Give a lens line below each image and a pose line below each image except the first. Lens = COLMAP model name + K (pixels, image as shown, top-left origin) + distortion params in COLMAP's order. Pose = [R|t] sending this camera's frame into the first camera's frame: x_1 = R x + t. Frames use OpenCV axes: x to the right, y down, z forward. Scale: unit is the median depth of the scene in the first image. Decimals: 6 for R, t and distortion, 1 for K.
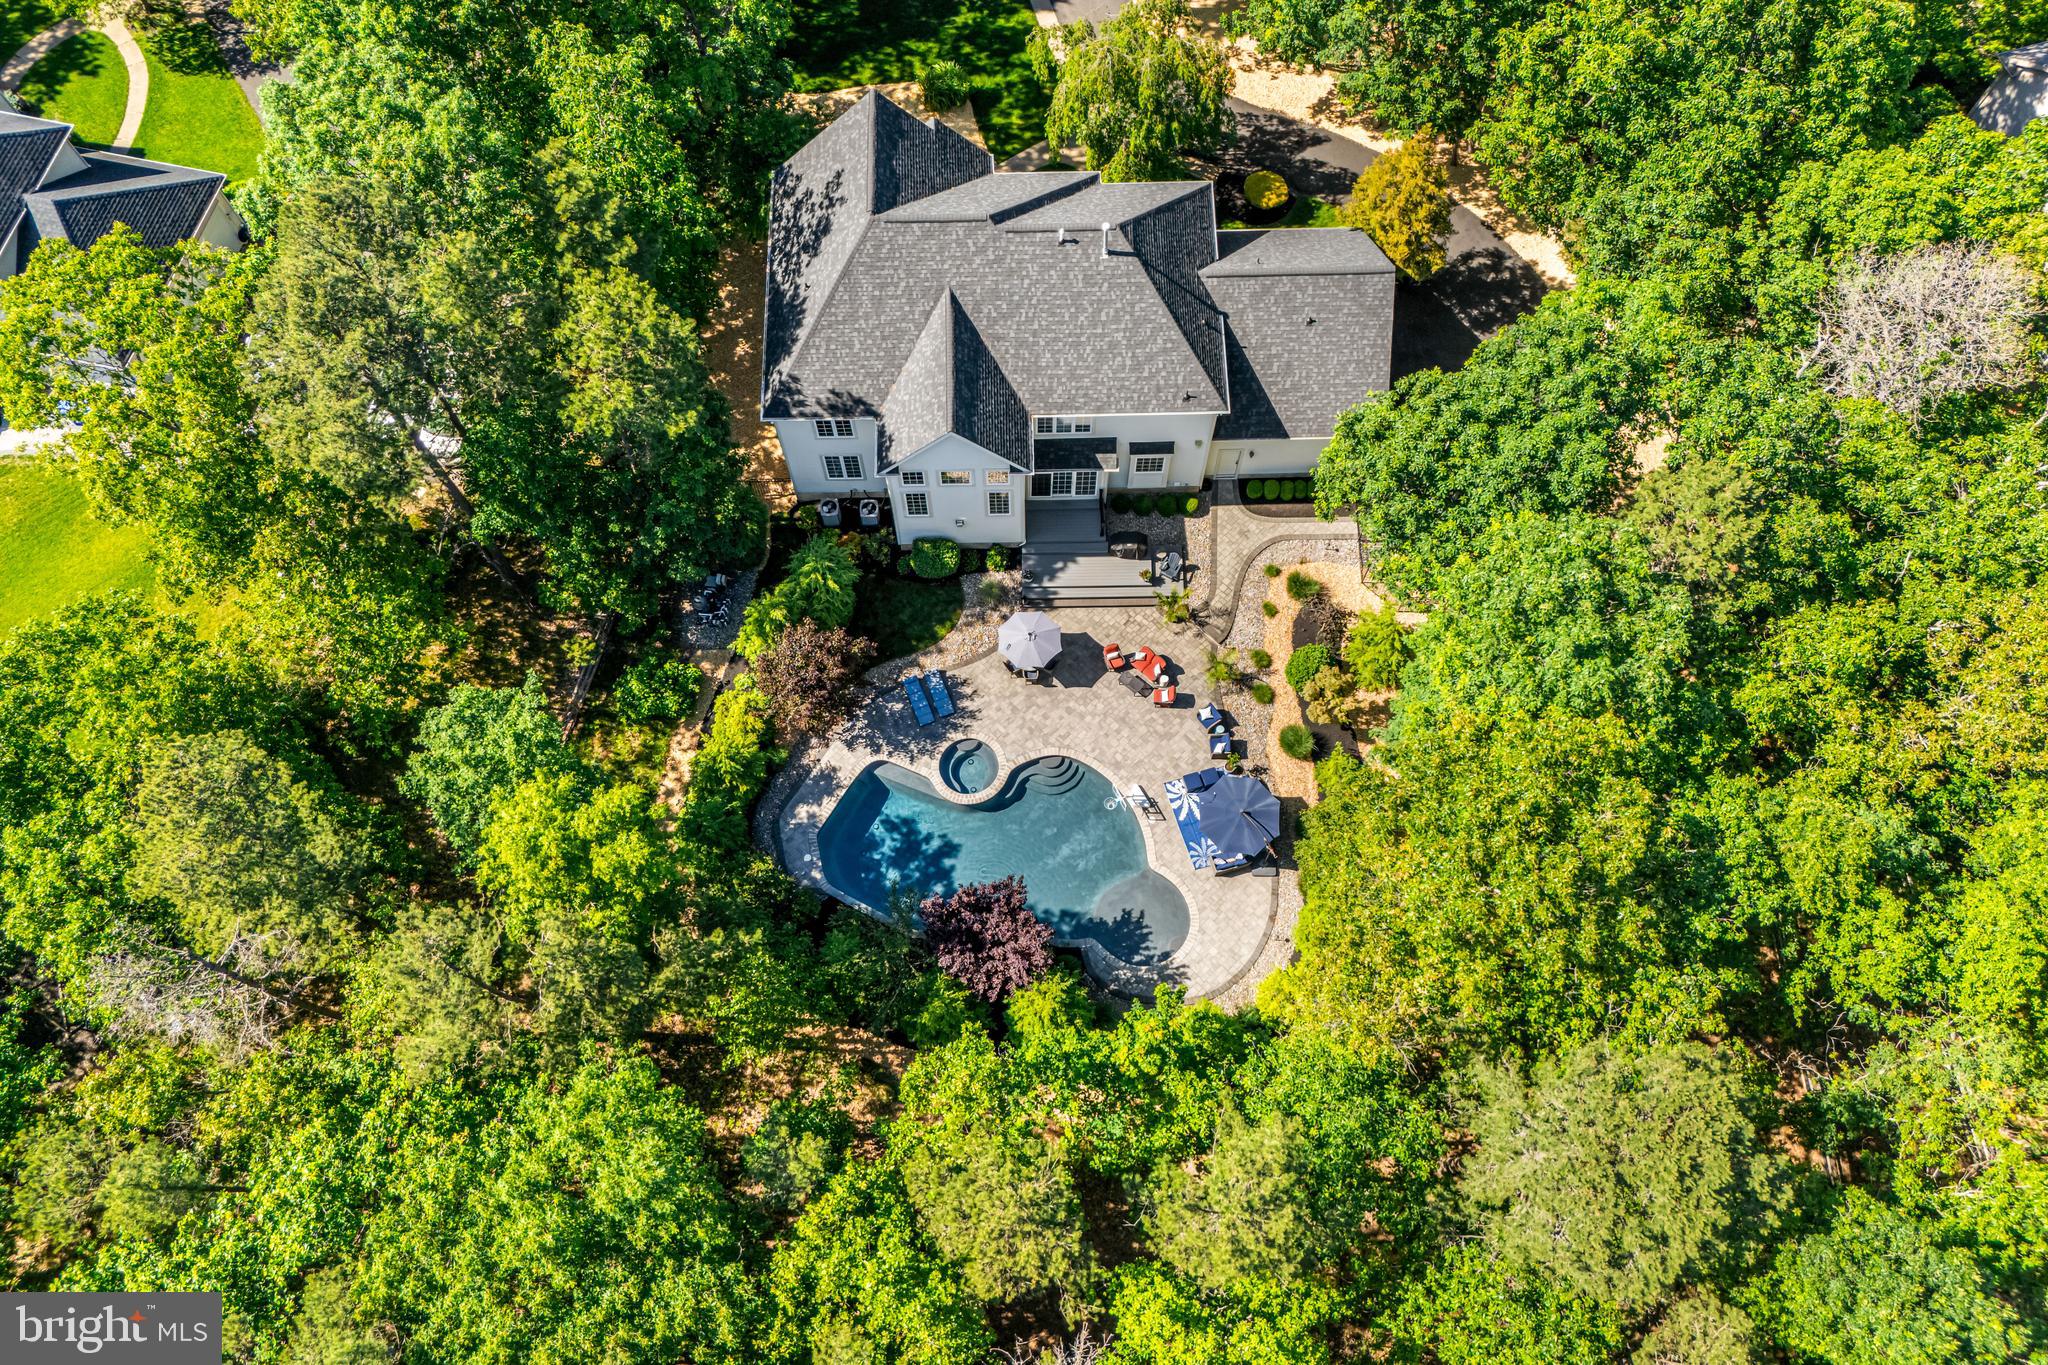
lens RADIAL K [[1524.0, 0, 1014.7], [0, 1524.0, 698.2], [0, 0, 1]] dist [0.034432, -0.033943]
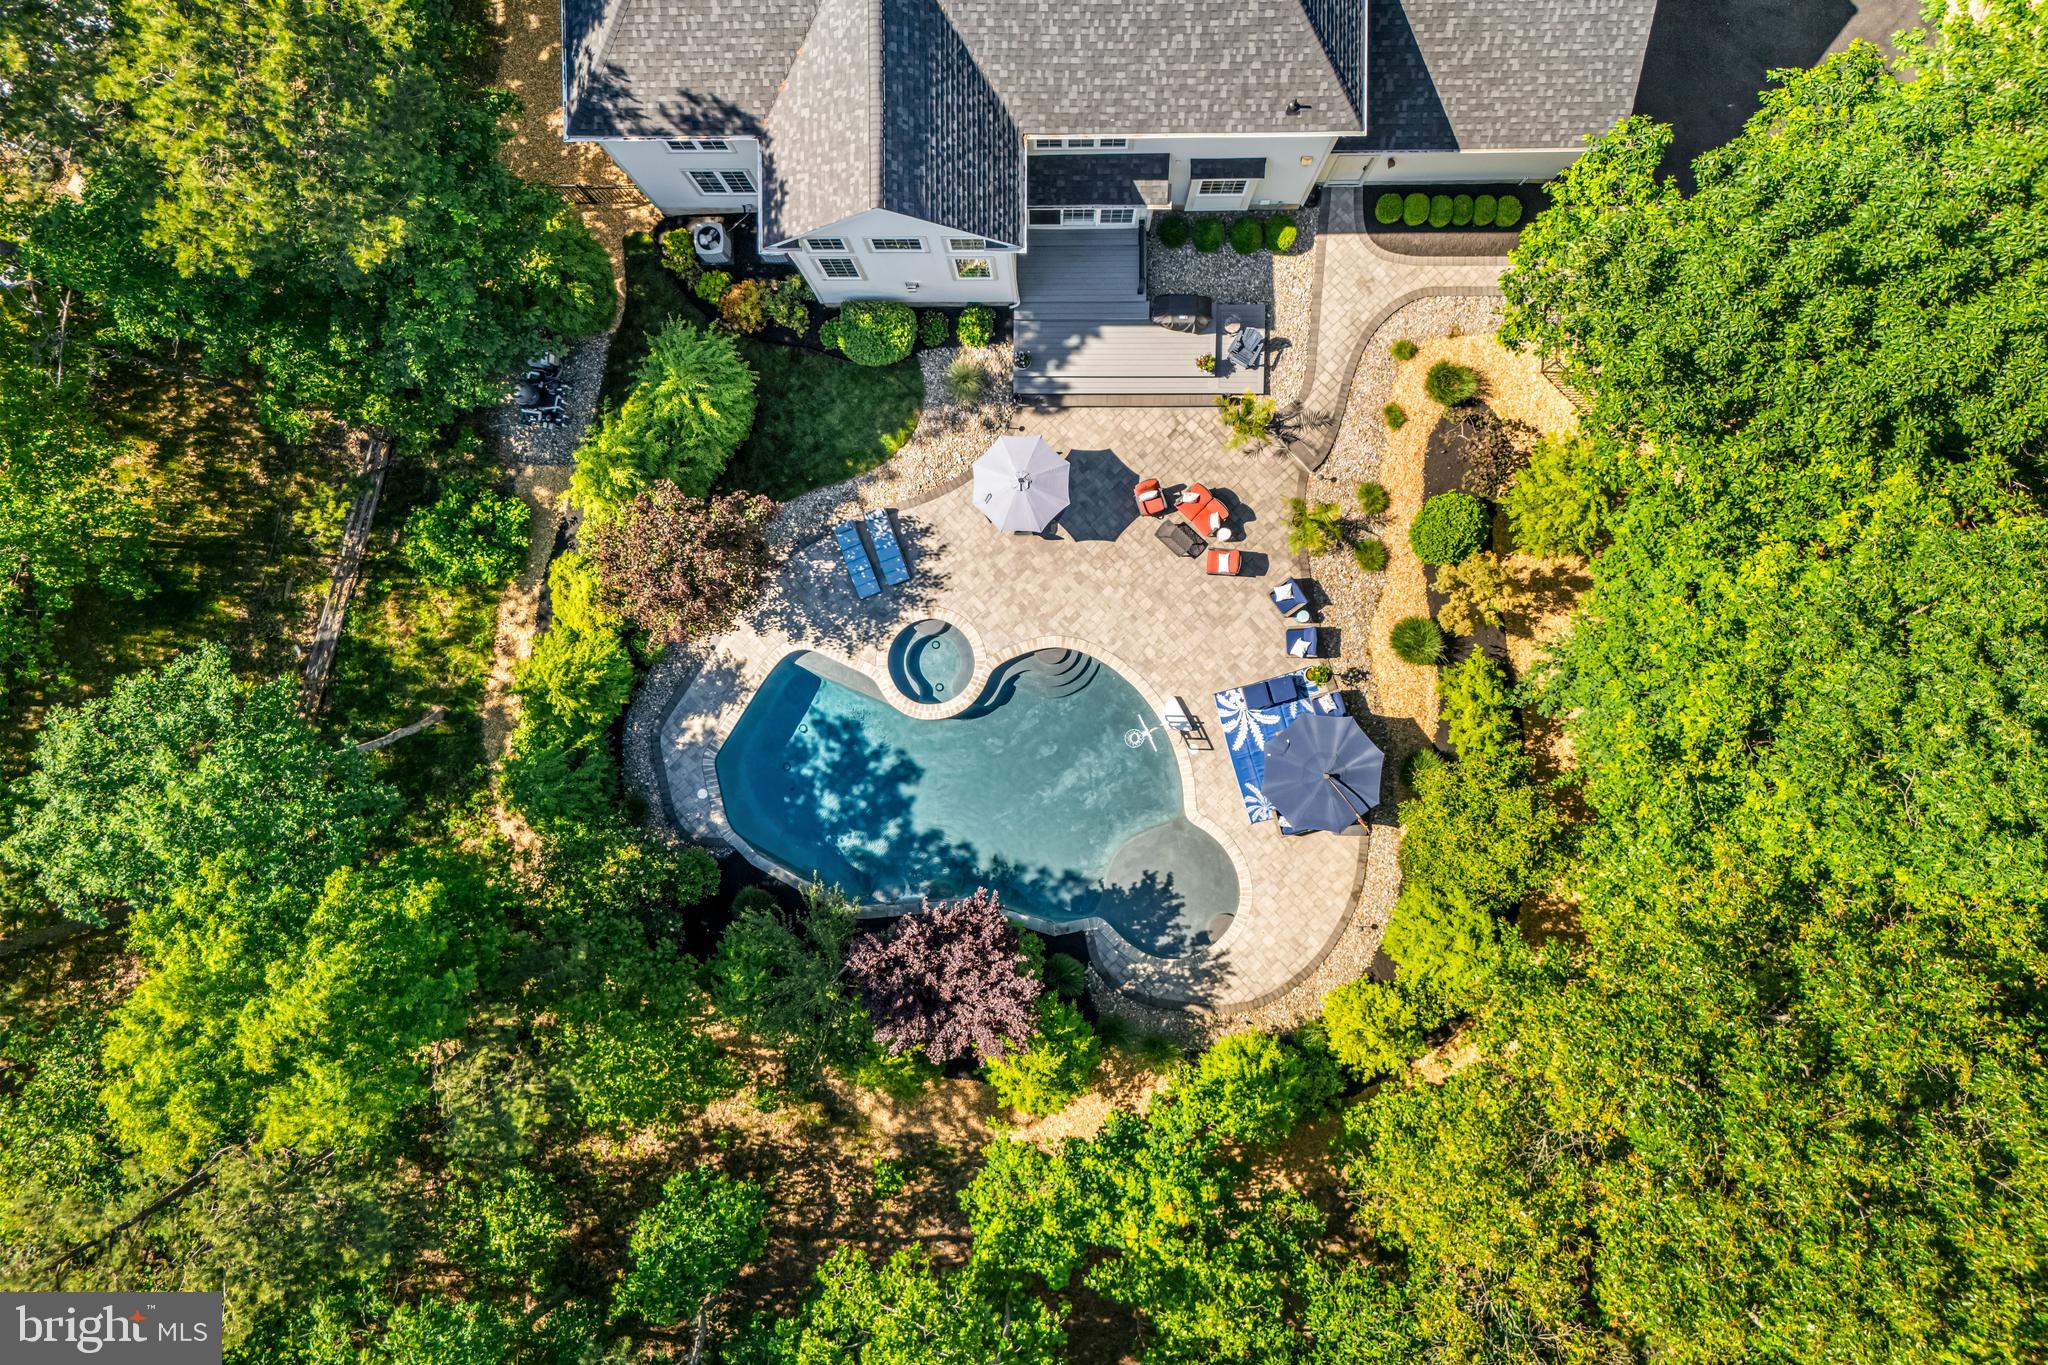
lens RADIAL K [[1524.0, 0, 1017.6], [0, 1524.0, 710.1], [0, 0, 1]] dist [0.034432, -0.033943]
pose [[0.999580, 0.018420, -0.022356, 0.024339], [-0.008064, 0.918214, 0.396002, -0.206159], [0.027822, -0.395656, 0.917977, 0.359655]]
